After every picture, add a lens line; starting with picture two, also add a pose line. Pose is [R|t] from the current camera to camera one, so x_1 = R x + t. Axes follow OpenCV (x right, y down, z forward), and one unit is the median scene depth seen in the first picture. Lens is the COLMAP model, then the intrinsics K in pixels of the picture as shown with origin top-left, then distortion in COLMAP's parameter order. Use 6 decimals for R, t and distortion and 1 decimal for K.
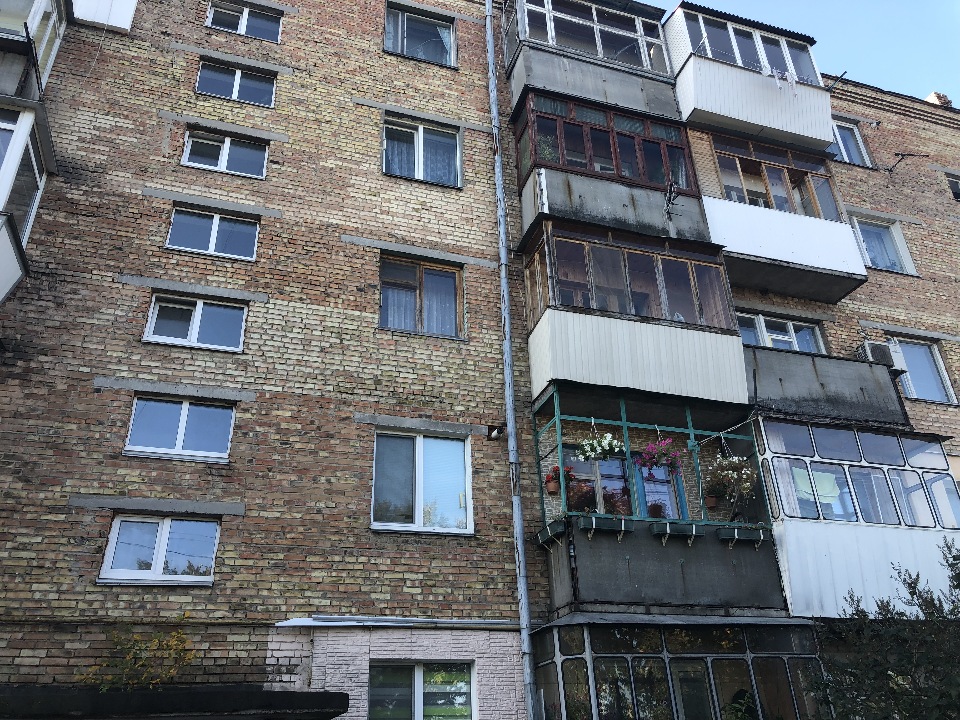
lens RADIAL K [[767.4, 0, 482.9], [0, 767.4, 358.7], [0, 0, 1]] dist [0.027097, -0.013222]
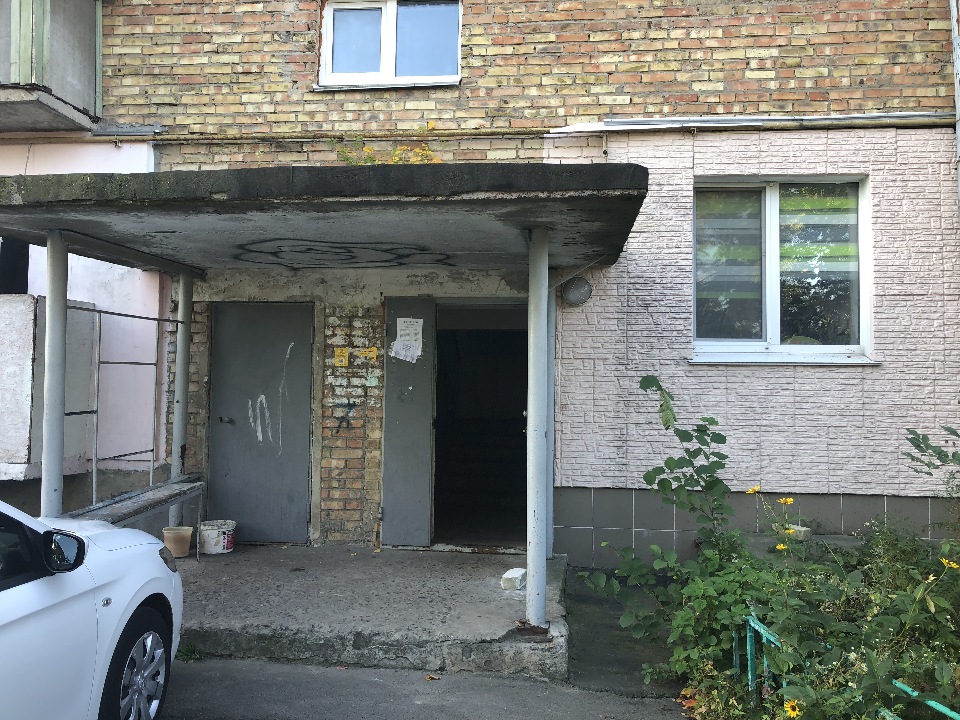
lens RADIAL K [[767.4, 0, 480.5], [0, 767.4, 357.5], [0, 0, 1]] dist [0.027097, -0.013222]
pose [[0.908340, 0.029363, -0.417199, -0.031228], [0.162726, 0.894118, 0.417221, 0.218932], [0.385276, -0.446868, 0.807385, 0.316455]]
